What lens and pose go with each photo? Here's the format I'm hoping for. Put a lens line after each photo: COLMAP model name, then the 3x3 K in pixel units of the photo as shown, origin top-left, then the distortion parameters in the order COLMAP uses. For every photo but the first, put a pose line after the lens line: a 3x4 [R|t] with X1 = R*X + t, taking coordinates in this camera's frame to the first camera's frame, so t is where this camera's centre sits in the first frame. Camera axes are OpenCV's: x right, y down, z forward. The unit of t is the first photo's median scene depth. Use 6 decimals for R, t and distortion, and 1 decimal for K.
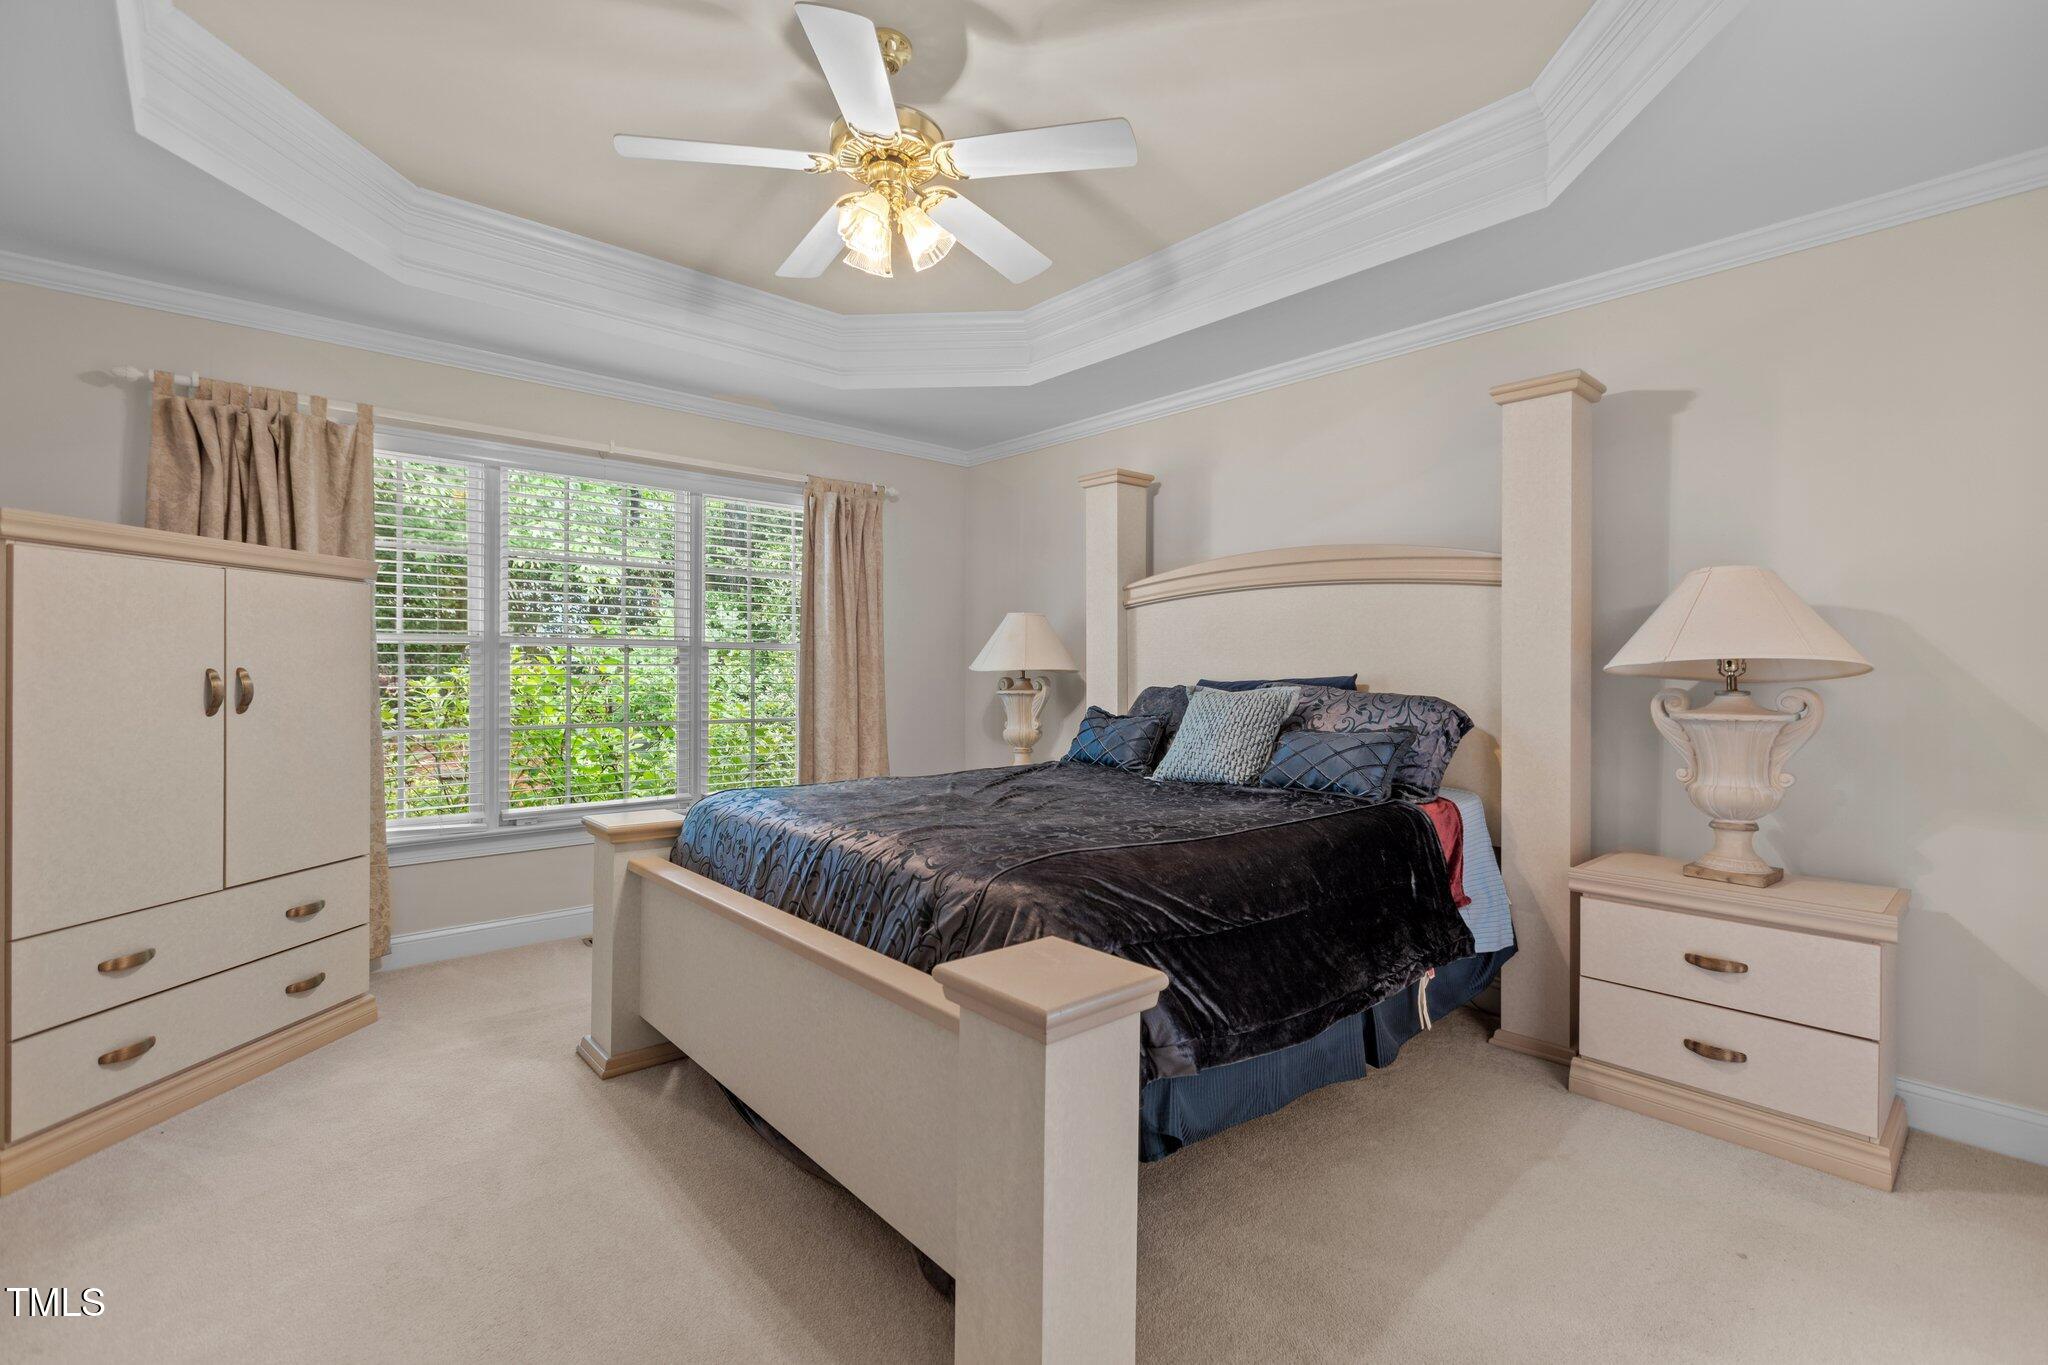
lens RADIAL K [[908.9, 0, 1023.6], [0, 908.9, 674.5], [0, 0, 1]] dist [-0.000430, -0.000119]
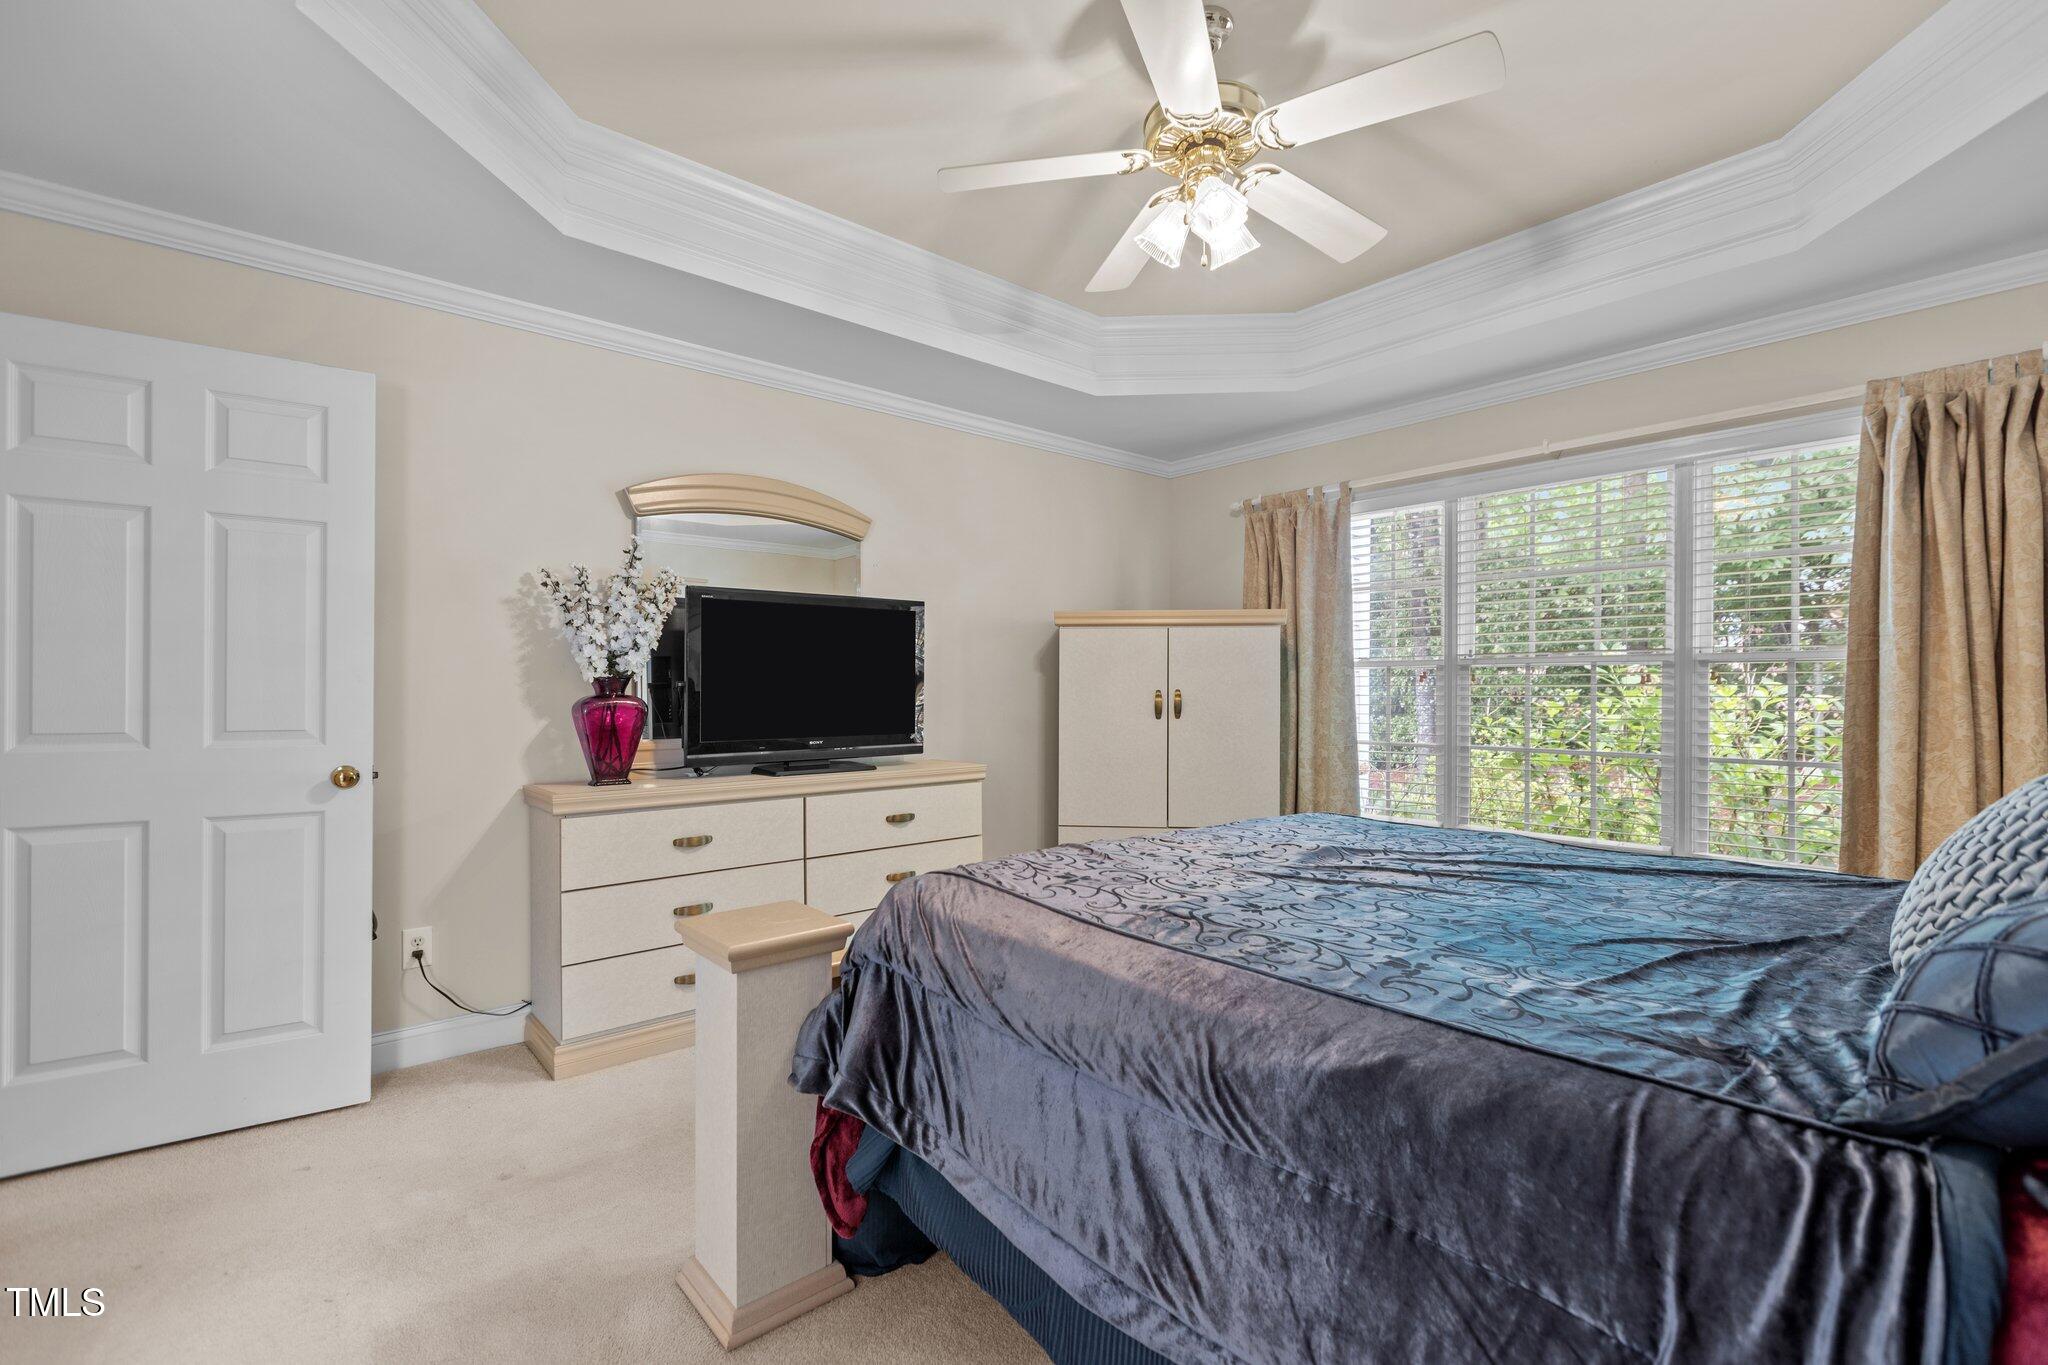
lens RADIAL K [[914.2, 0, 1007.0], [0, 914.2, 689.7], [0, 0, 1]] dist [0.000556, 0.000024]
pose [[-0.018714, -0.004668, -0.999814, 0.533443], [-0.004785, 0.999978, -0.004579, 0.000890], [0.999813, 0.004698, -0.018736, 0.537258]]
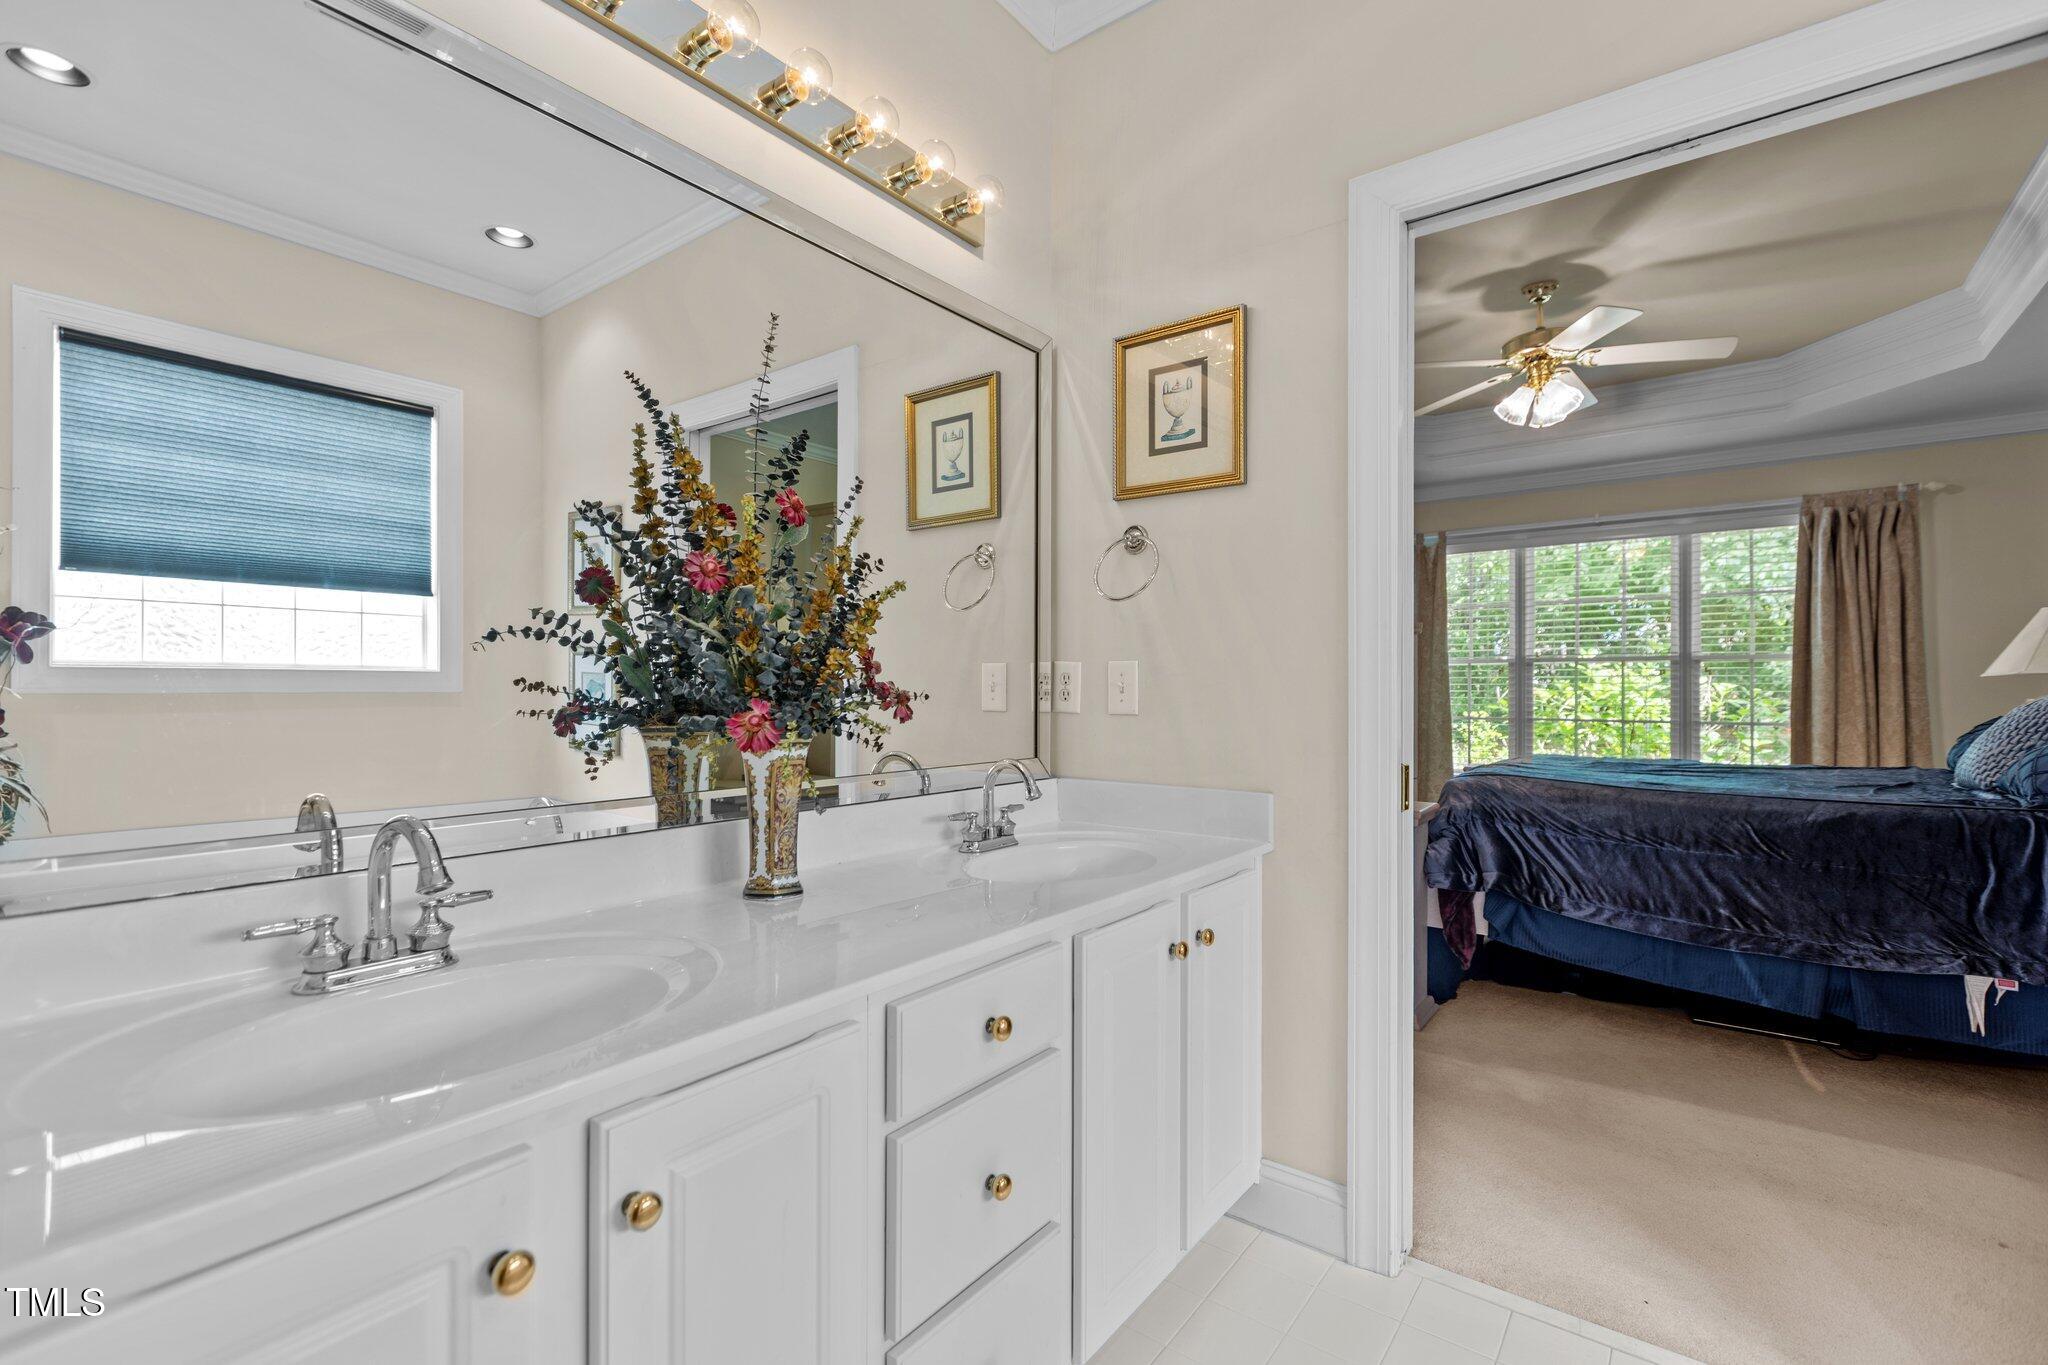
lens RADIAL K [[905.8, 0, 1027.1], [0, 905.8, 683.7], [0, 0, 1]] dist [-0.000281, -0.000141]
pose [[0.182700, -0.009217, -0.983125, 0.835079], [-0.002635, 0.999948, -0.009864, 0.019242], [0.983165, 0.004393, 0.182666, -0.120277]]
